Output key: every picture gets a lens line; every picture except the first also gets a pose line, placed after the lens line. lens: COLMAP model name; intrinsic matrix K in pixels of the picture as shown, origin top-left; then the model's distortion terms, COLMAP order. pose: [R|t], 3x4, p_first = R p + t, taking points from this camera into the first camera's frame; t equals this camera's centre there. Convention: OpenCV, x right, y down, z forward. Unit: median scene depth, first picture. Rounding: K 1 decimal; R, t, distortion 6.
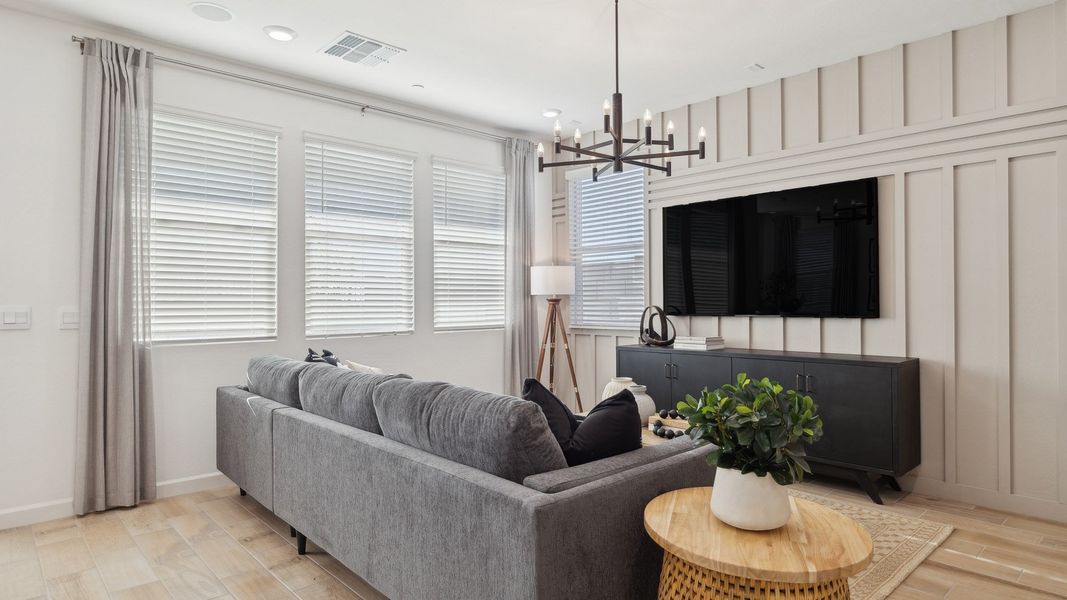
lens RADIAL K [[608.4, 0, 533.5], [0, 608.4, 300.0], [0, 0, 1]] dist [-0.000676, -0.001463]
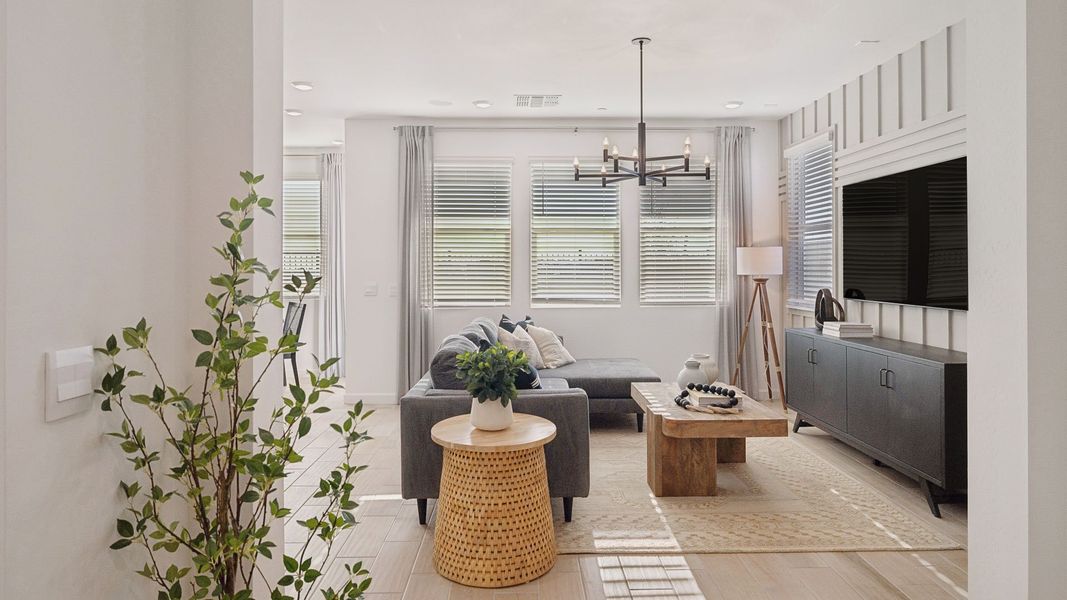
lens RADIAL K [[675.2, 0, 531.7], [0, 675.2, 266.8], [0, 0, 1]] dist [-0.001416, -0.000406]
pose [[0.742061, 0.004542, -0.670317, 0.710193], [0.001979, 0.999958, 0.008966, -0.044987], [0.670330, -0.007980, 0.742020, -0.141424]]
